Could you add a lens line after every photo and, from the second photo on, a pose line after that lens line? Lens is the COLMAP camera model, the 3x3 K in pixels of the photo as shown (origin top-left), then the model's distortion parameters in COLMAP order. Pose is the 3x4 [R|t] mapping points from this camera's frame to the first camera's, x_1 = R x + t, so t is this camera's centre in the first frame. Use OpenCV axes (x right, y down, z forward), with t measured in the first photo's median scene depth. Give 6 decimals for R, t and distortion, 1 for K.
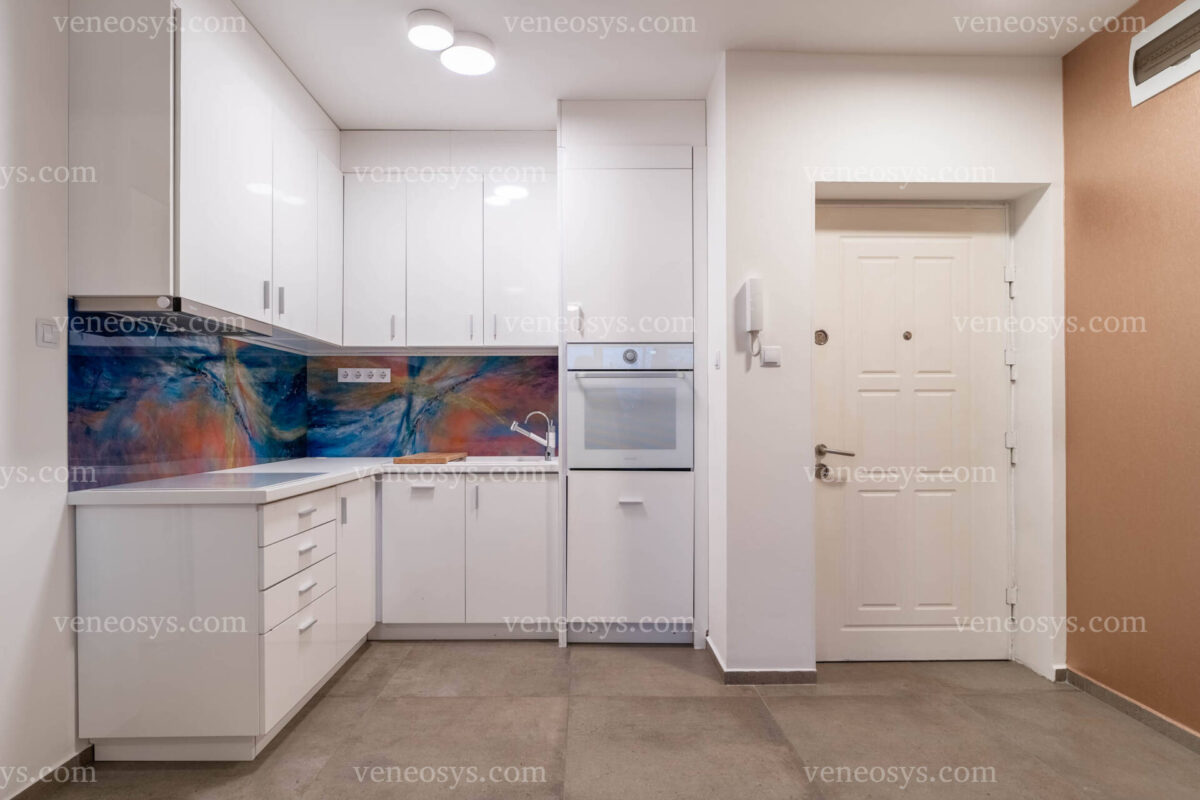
lens RADIAL K [[656.8, 0, 599.3], [0, 656.8, 415.1], [0, 0, 1]] dist [0.000557, 0.000025]
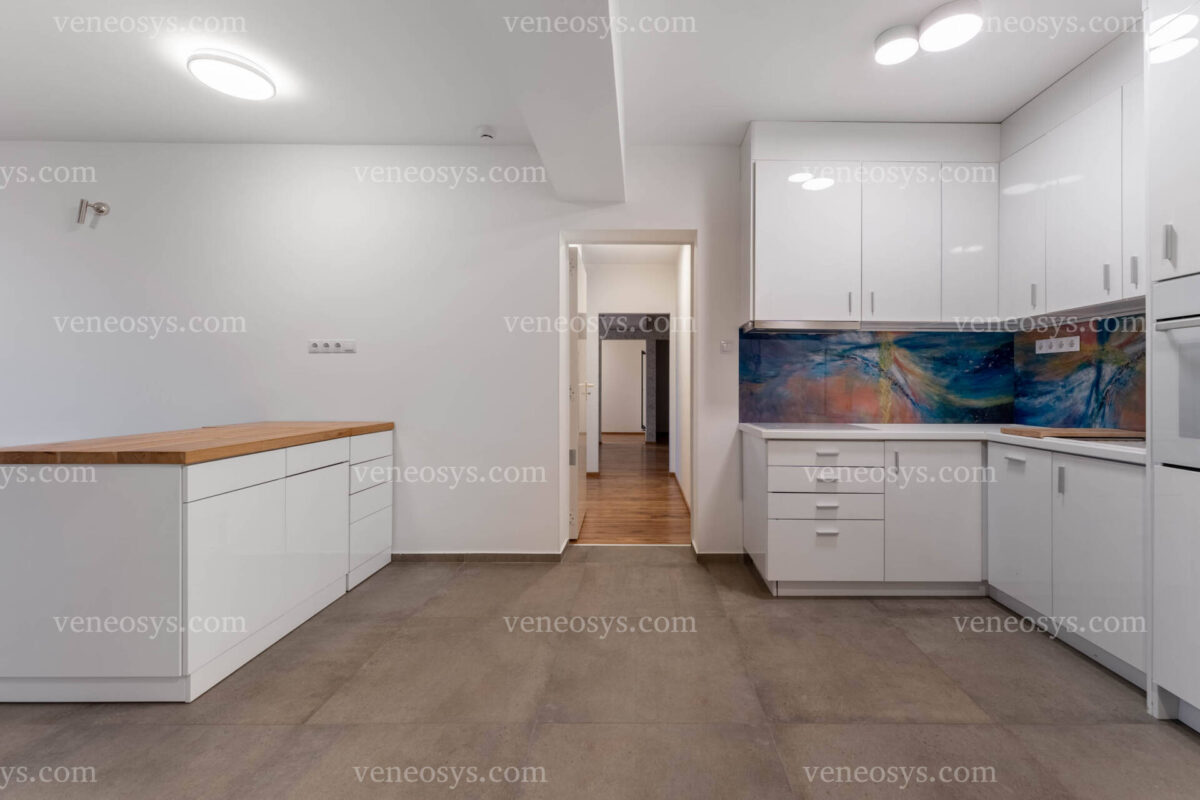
lens RADIAL K [[467.5, 0, 603.3], [0, 467.5, 385.1], [0, 0, 1]] dist [0.000742, -0.000013]
pose [[-0.018300, -0.000904, -0.999832, 0.431580], [-0.000567, 0.999999, -0.000893, 0.000189], [0.999832, 0.000551, -0.018300, 0.396797]]
